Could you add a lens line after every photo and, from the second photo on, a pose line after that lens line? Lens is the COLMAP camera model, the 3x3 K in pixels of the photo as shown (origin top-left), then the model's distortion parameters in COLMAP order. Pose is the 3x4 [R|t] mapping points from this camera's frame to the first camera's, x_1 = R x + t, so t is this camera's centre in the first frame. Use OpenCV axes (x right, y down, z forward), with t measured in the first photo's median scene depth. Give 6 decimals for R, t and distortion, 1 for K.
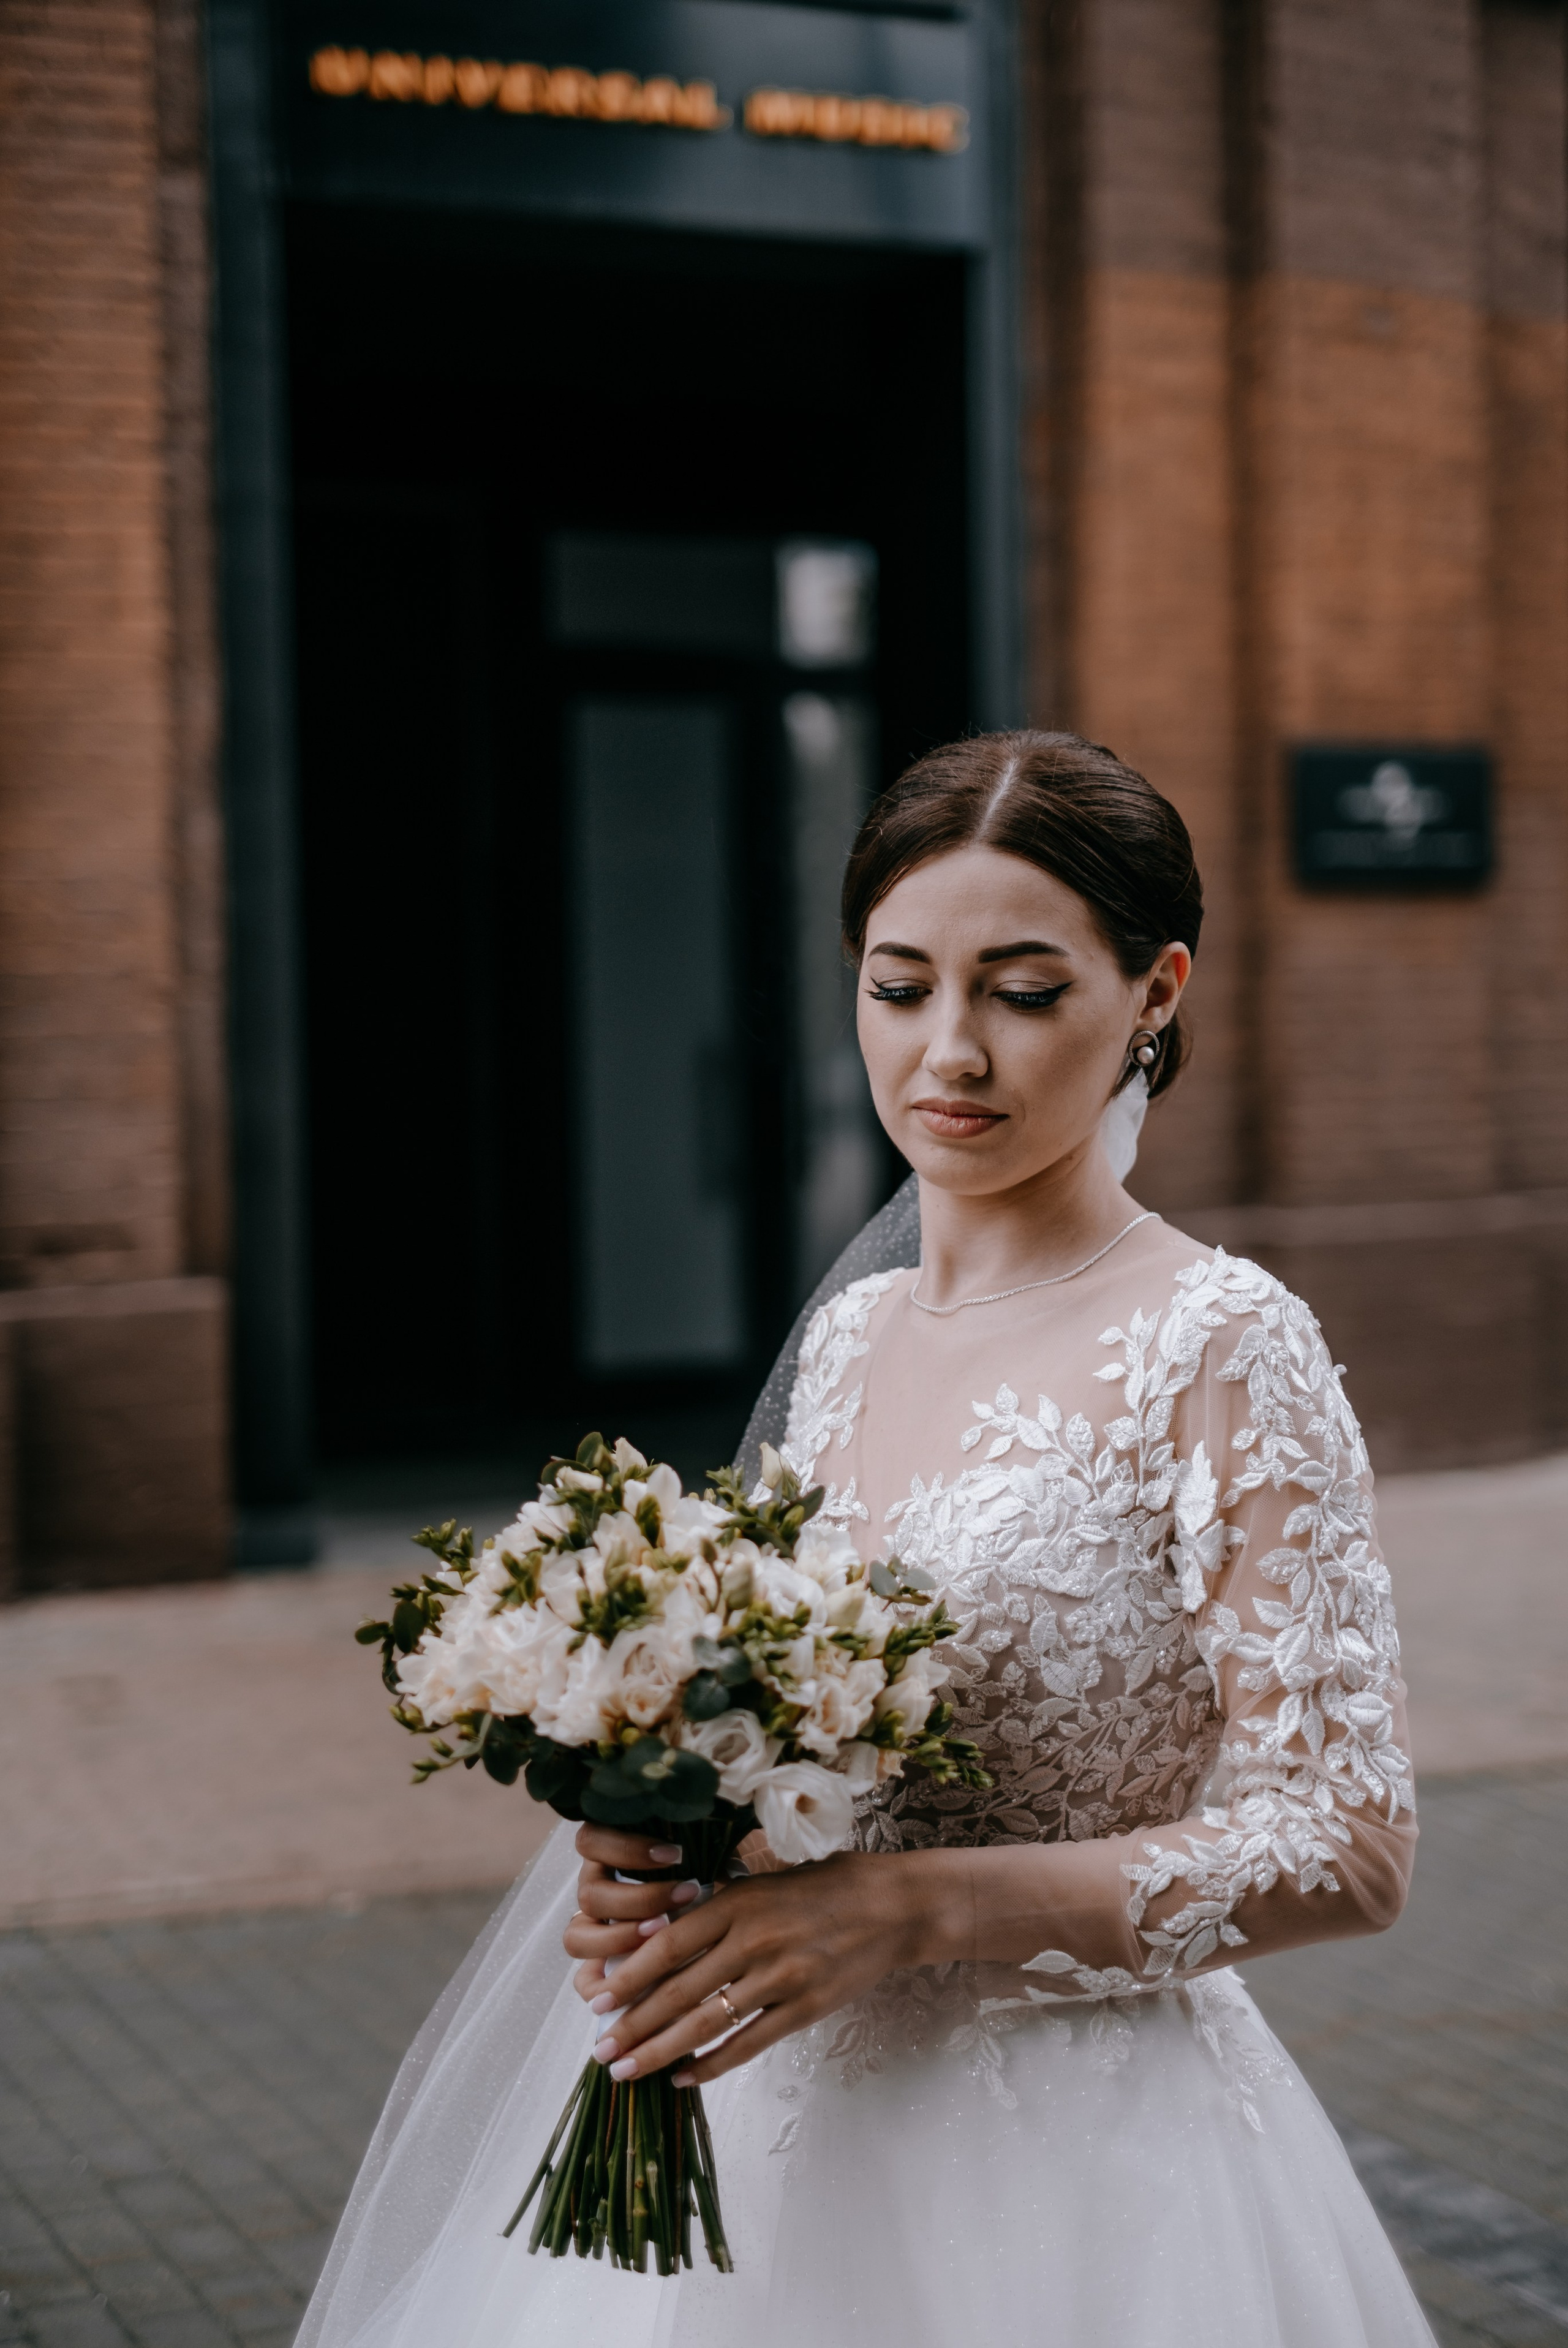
lens RADIAL K [[3648.3, 0, 784.0], [0, 3648.3, 1174.0], [0, 0, 1]] dist [-0.046941, -0.084108]
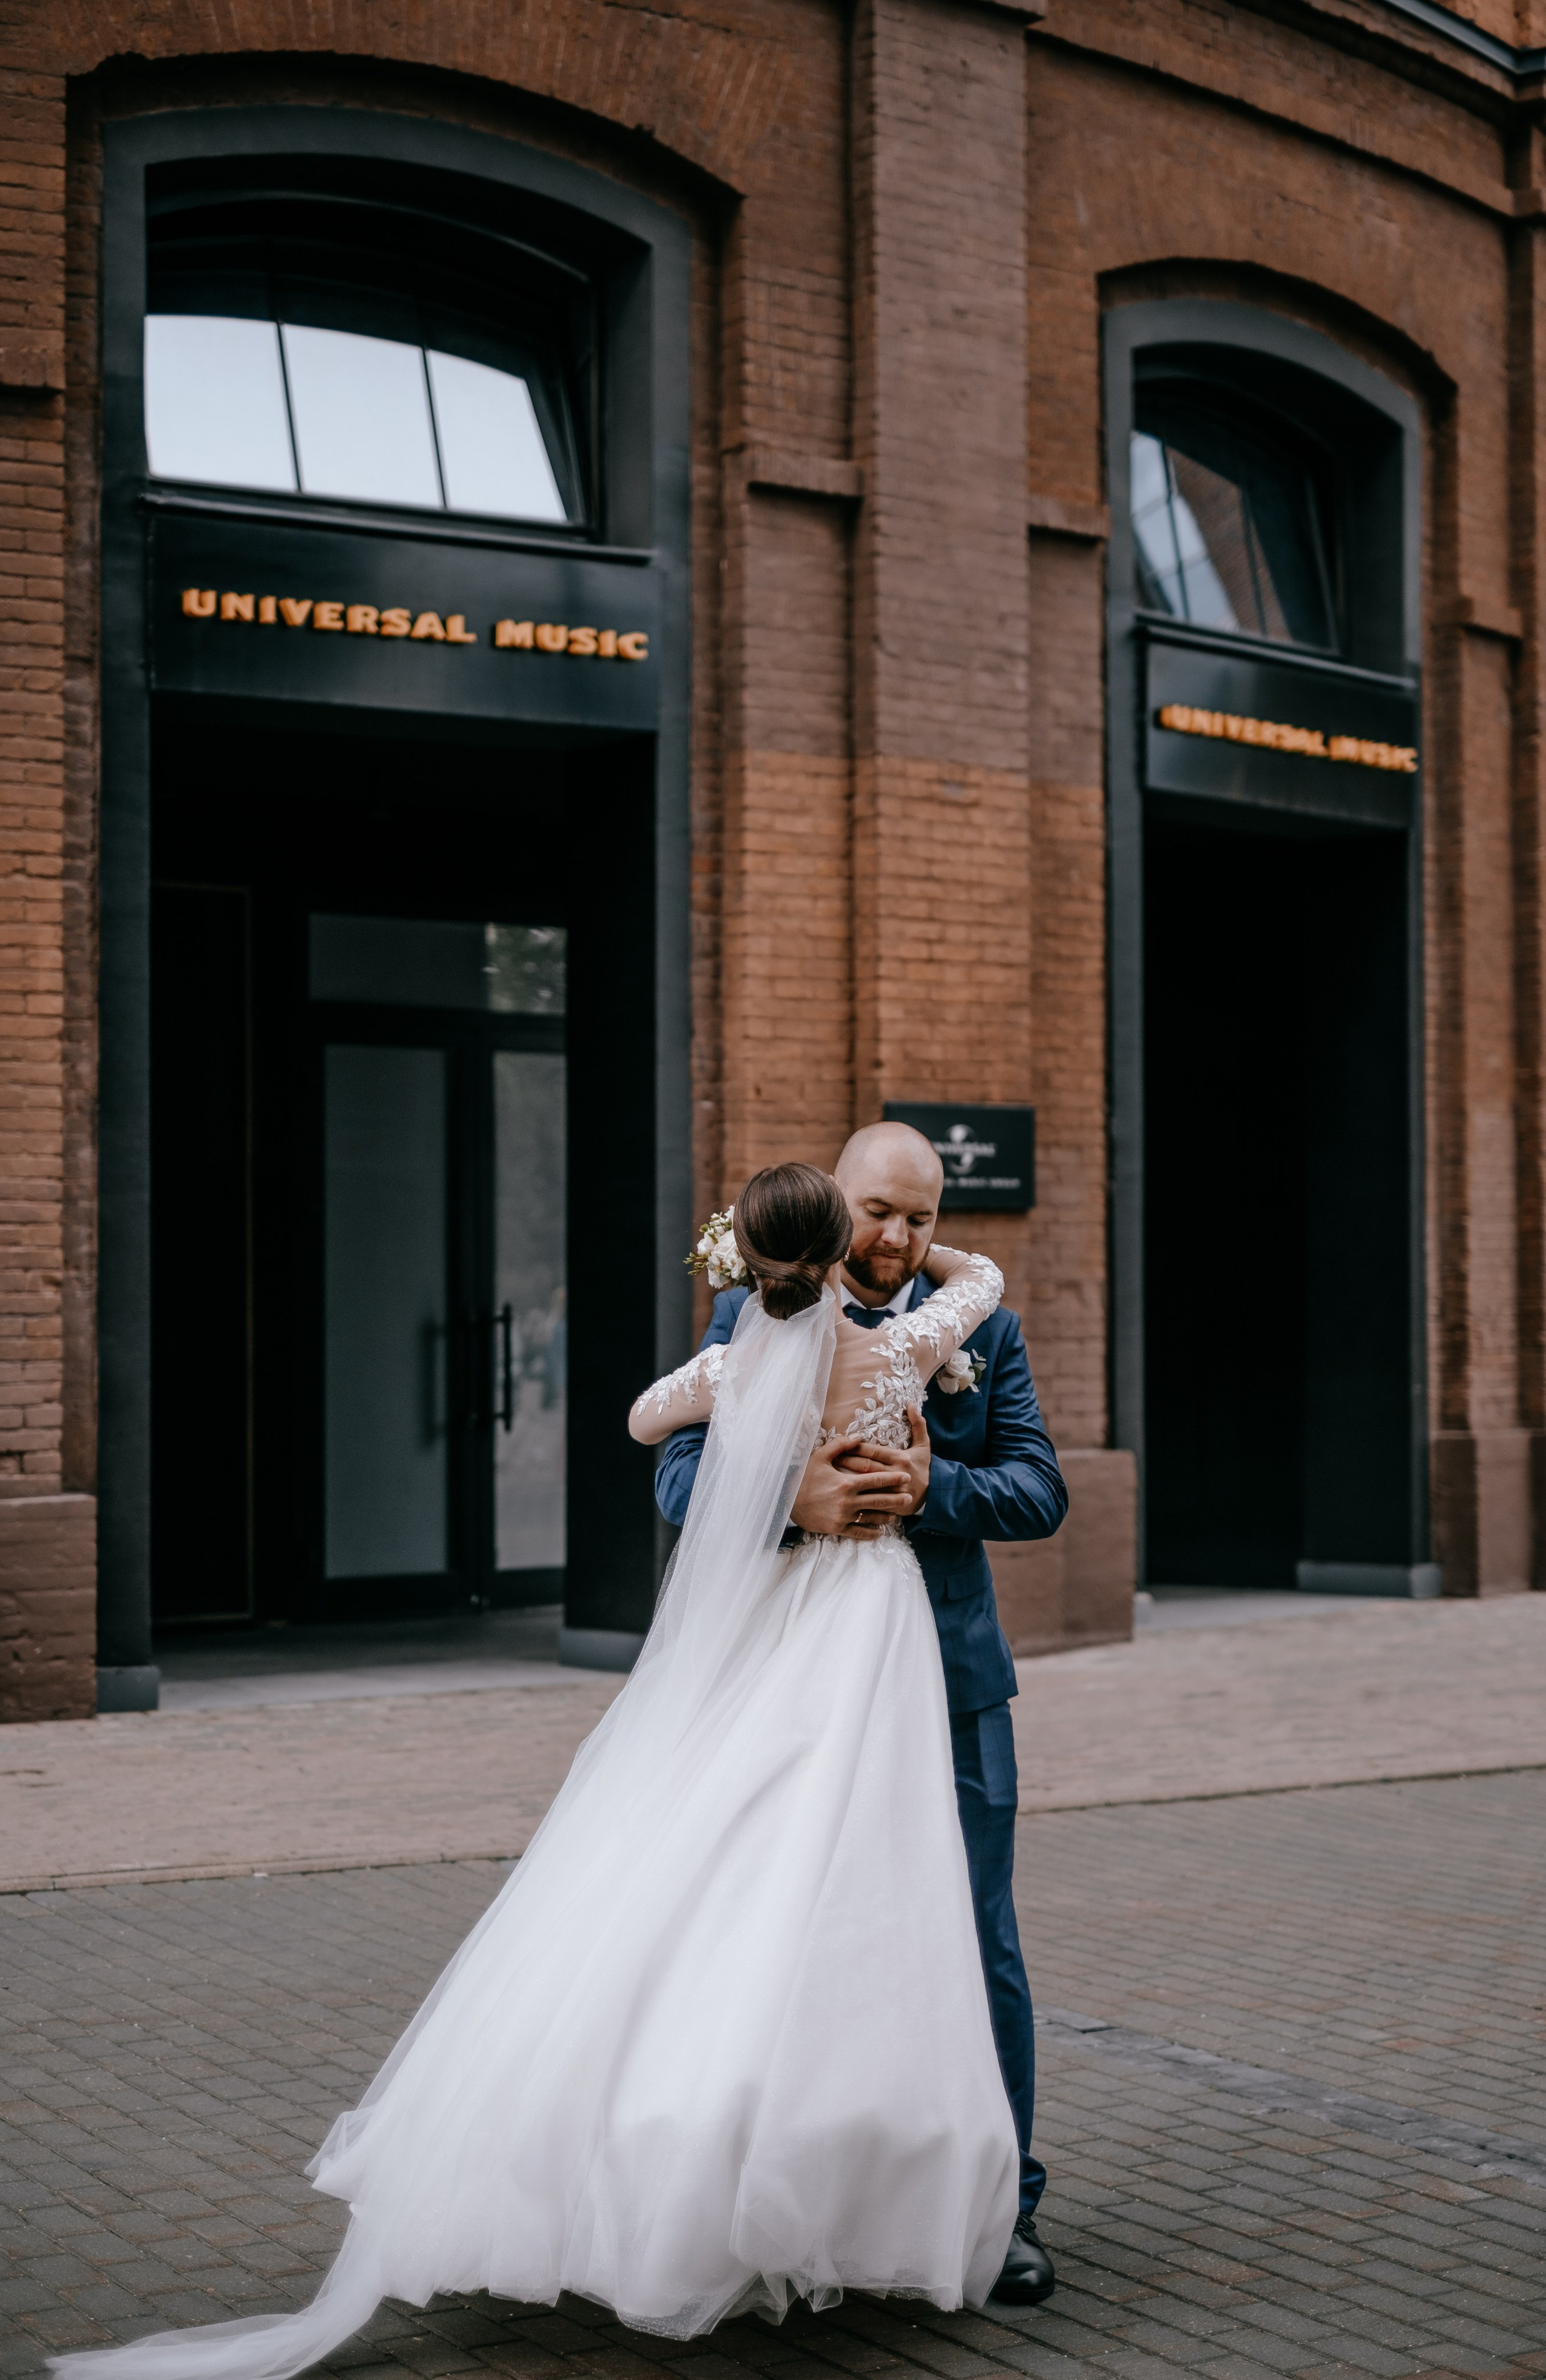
lens RADIAL K [[3710.9, 0, 773.0], [0, 3710.9, 1190.0], [0, 0, 1]] dist [-0.013834, 0.109458]
pose [[0.994352, 0.021454, 0.103938, -0.047319], [-0.014151, 0.997412, -0.070490, 0.012349], [-0.105182, 0.068622, 0.992083, -0.388427]]
